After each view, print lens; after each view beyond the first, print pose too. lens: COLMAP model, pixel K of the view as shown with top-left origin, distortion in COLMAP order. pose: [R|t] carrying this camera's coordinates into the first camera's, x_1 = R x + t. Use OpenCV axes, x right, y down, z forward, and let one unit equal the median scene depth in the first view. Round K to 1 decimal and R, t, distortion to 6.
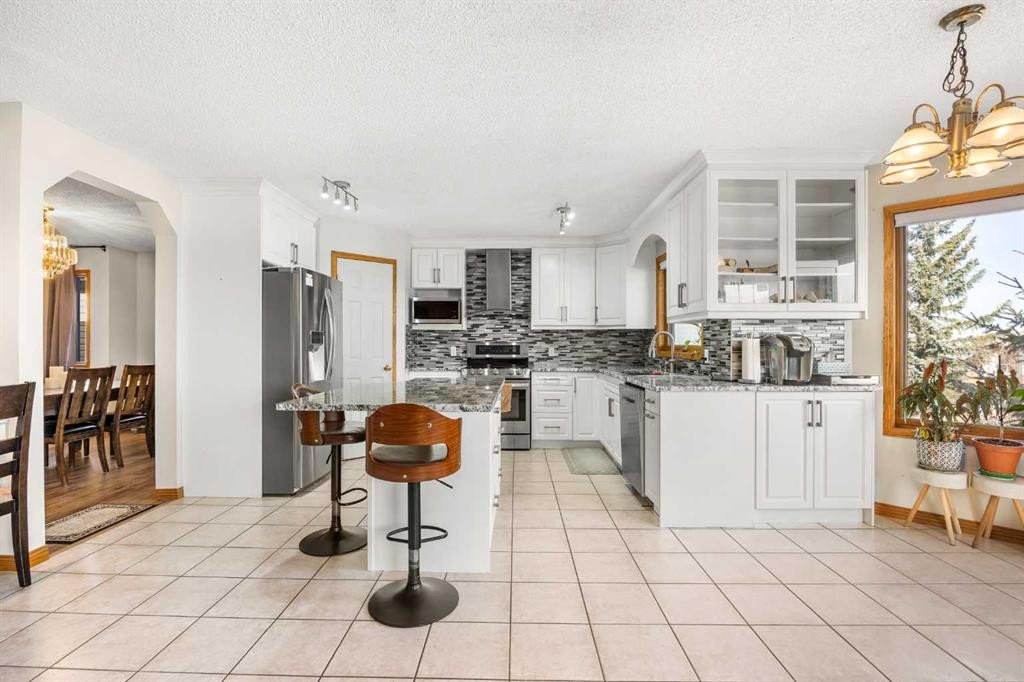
lens RADIAL K [[464.4, 0, 504.7], [0, 464.4, 343.1], [0, 0, 1]] dist [-0.000986, -0.000375]
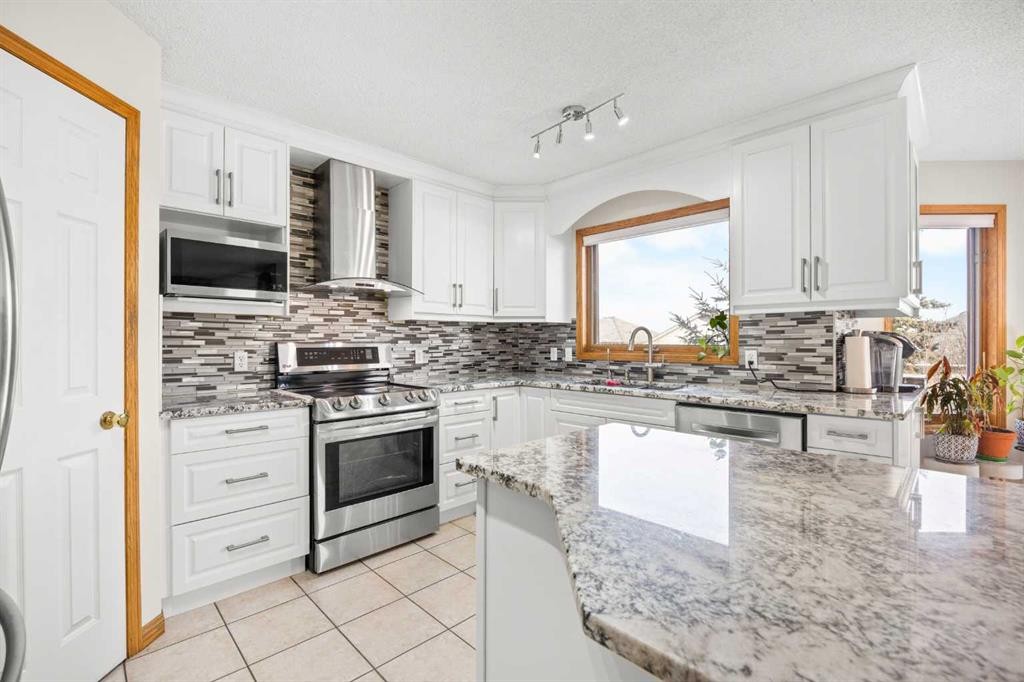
lens RADIAL K [[453.1, 0, 506.0], [0, 453.1, 338.5], [0, 0, 1]] dist [-0.012066, 0.000954]
pose [[0.700961, 0.000747, 0.713199, -0.262562], [0.002289, 0.999992, -0.003298, -0.003143], [-0.713196, 0.003944, 0.700954, 0.522383]]
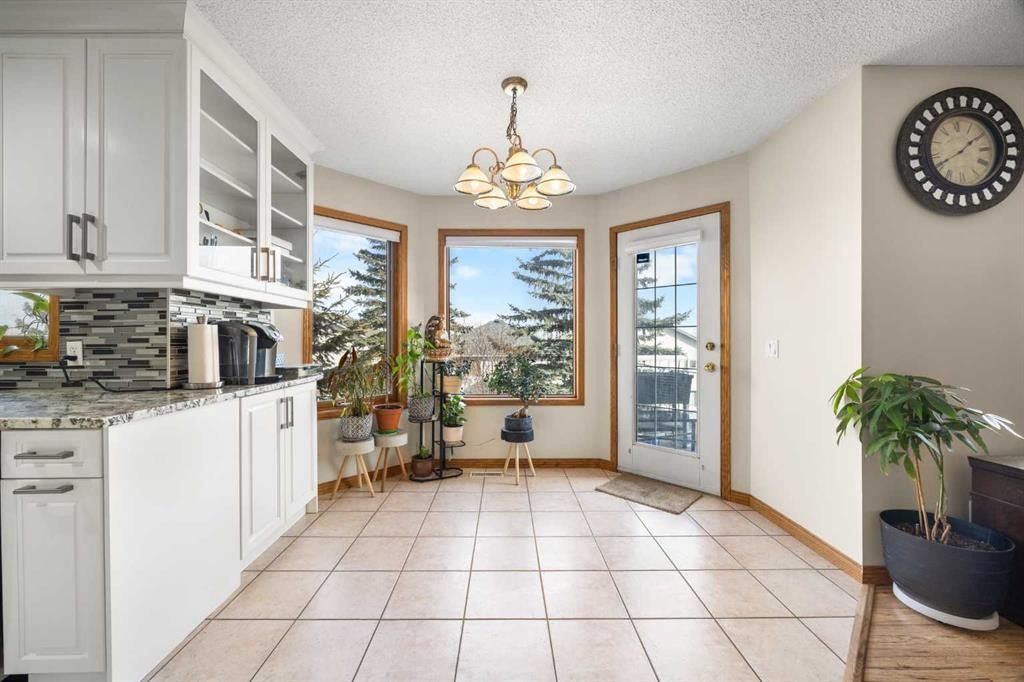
lens RADIAL K [[393.0, 0, 505.9], [0, 393.0, 339.1], [0, 0, 1]] dist [-0.000597, -0.000144]
pose [[-0.021850, 0.001481, 0.999760, -0.043862], [0.002136, 0.999997, -0.001434, 0.008407], [-0.999759, 0.002104, -0.021853, 0.325325]]
